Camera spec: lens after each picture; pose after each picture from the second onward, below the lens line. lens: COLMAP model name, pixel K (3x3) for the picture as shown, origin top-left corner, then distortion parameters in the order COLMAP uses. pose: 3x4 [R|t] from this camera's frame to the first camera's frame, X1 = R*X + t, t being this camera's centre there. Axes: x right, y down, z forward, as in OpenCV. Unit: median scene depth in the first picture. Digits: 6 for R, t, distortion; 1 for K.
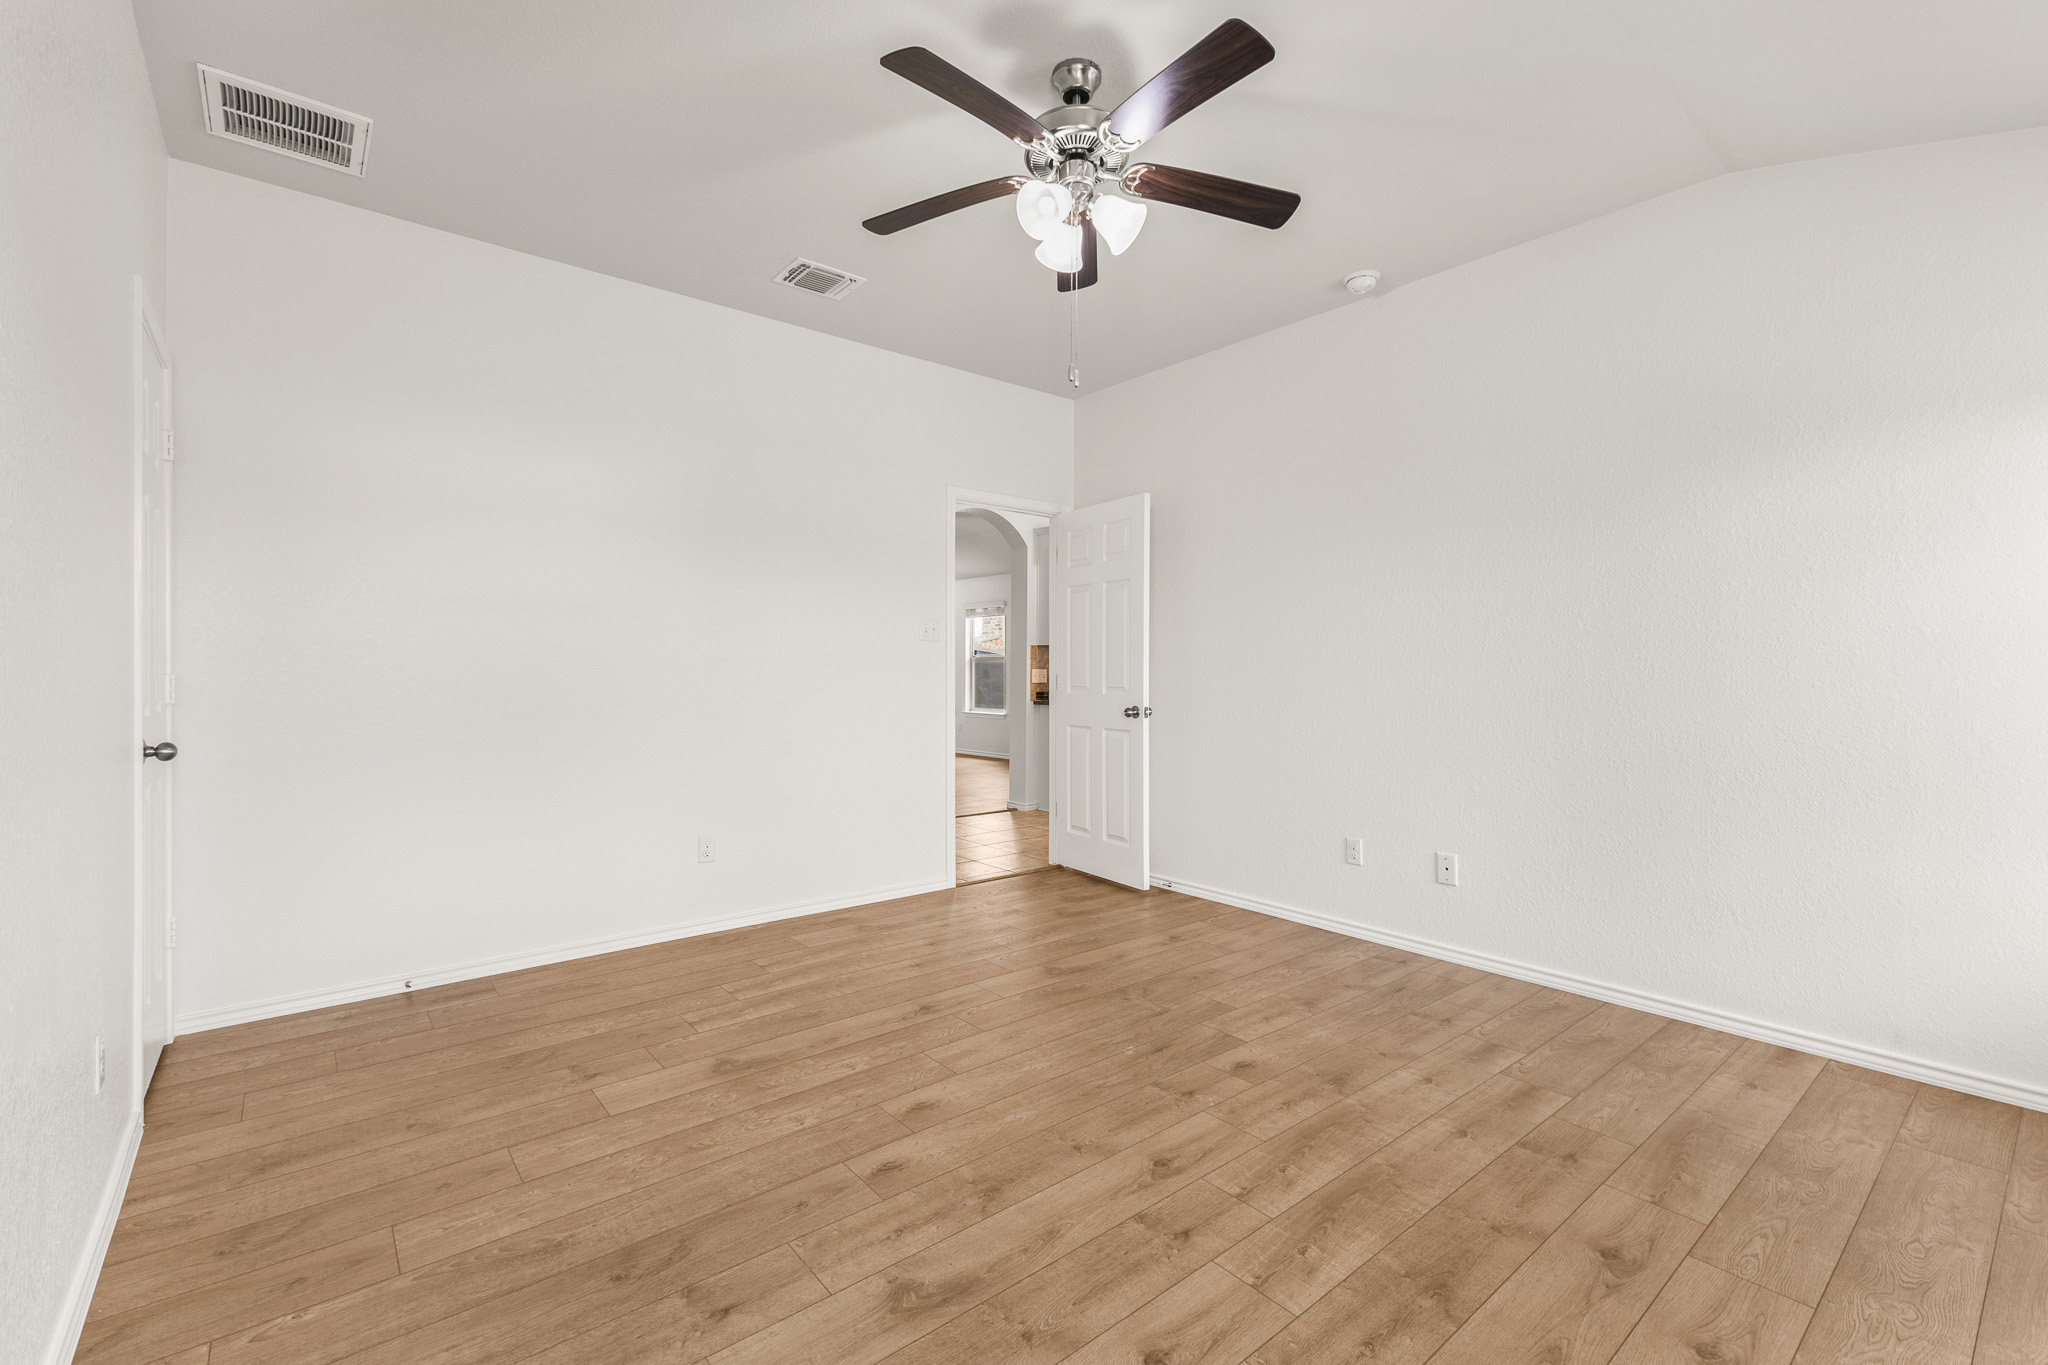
lens RADIAL K [[890.6, 0, 1021.1], [0, 890.6, 677.1], [0, 0, 1]] dist [-0.001300, -0.000487]
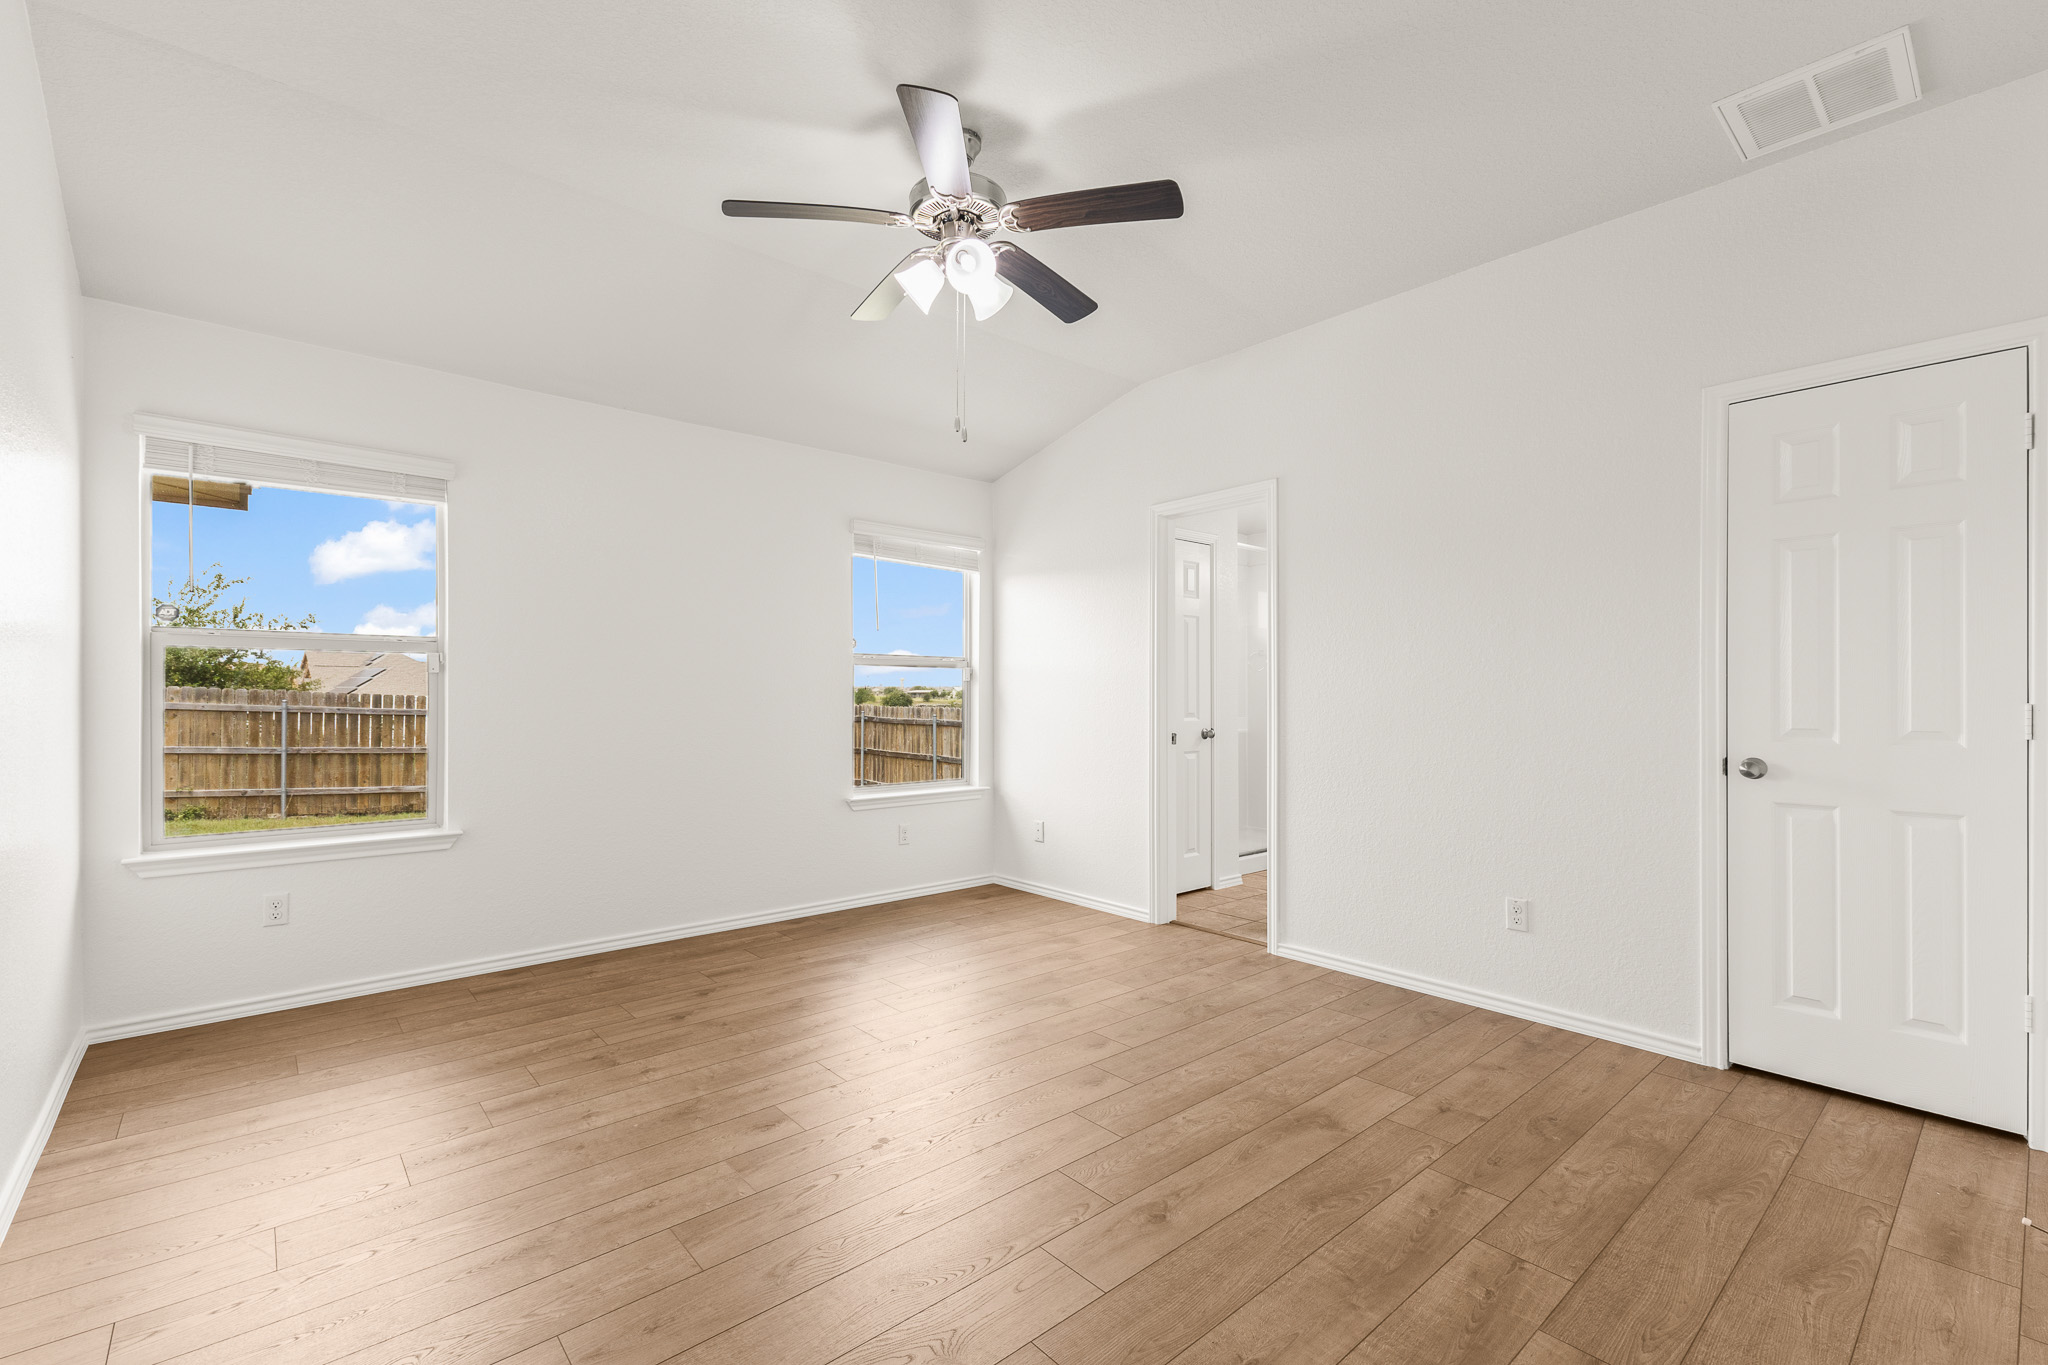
lens RADIAL K [[890.6, 0, 1022.0], [0, 890.6, 689.5], [0, 0, 1]] dist [-0.001300, -0.000487]
pose [[-0.999549, -0.004102, -0.029751, 0.014292], [-0.003988, 0.999984, -0.003896, -0.010805], [0.029767, -0.003775, -0.999550, 2.009720]]
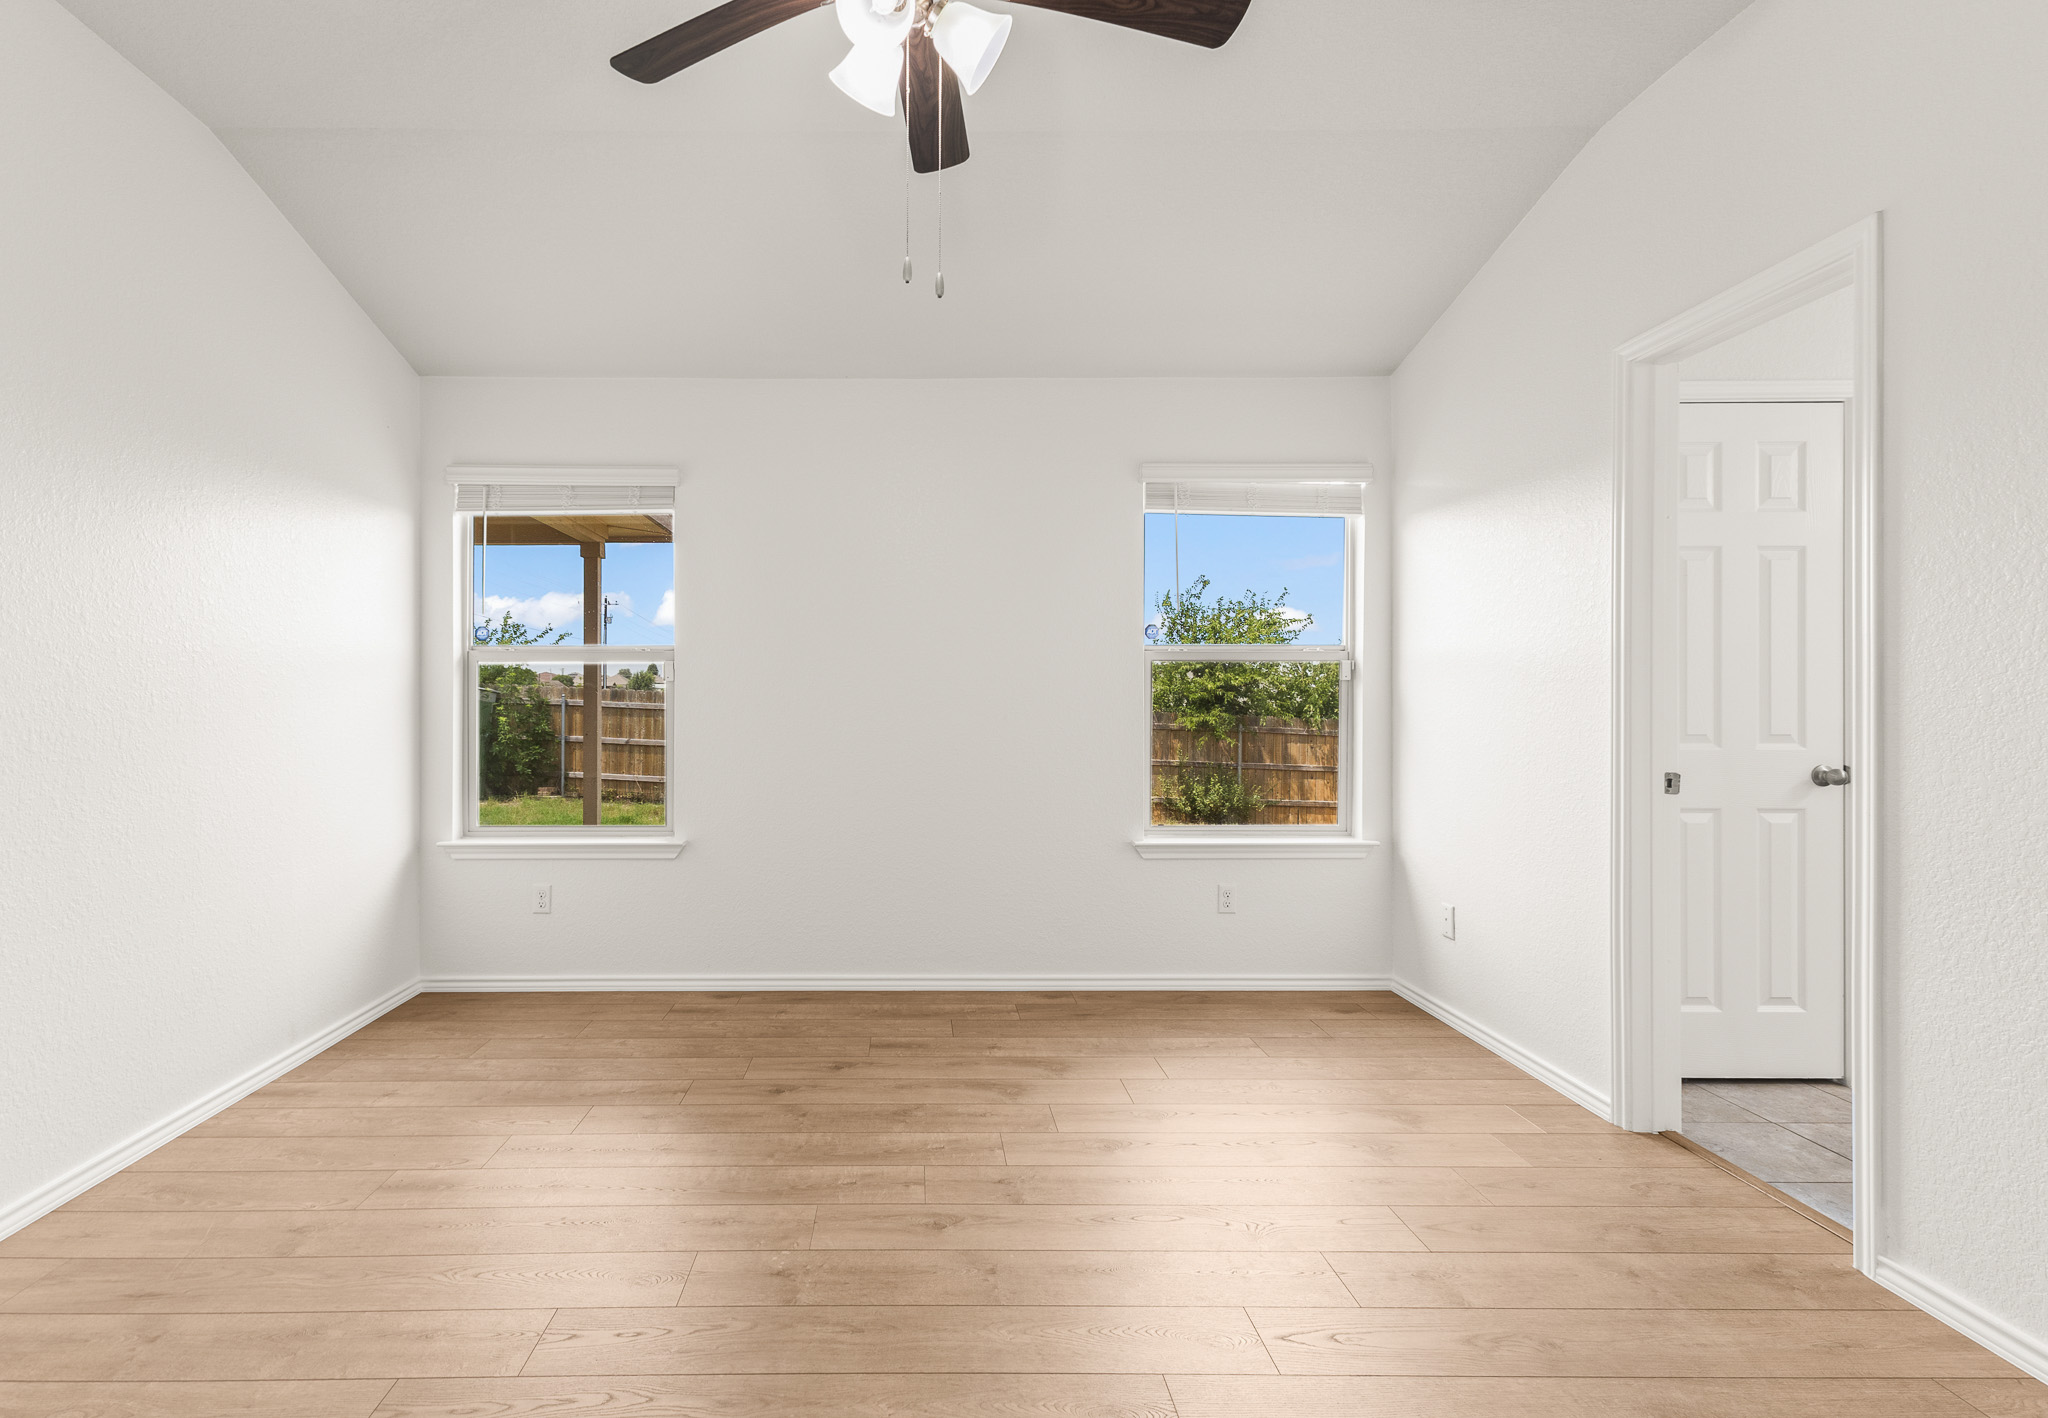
lens RADIAL K [[997.2, 0, 899.2], [0, 997.2, 700.3], [0, 0, 1]] dist [0.001453, 0.000217]
pose [[-0.769540, 0.000369, 0.638599, -0.406662], [0.001924, 0.999997, 0.001741, -0.010655], [-0.638596, 0.002569, -0.769538, 1.534917]]
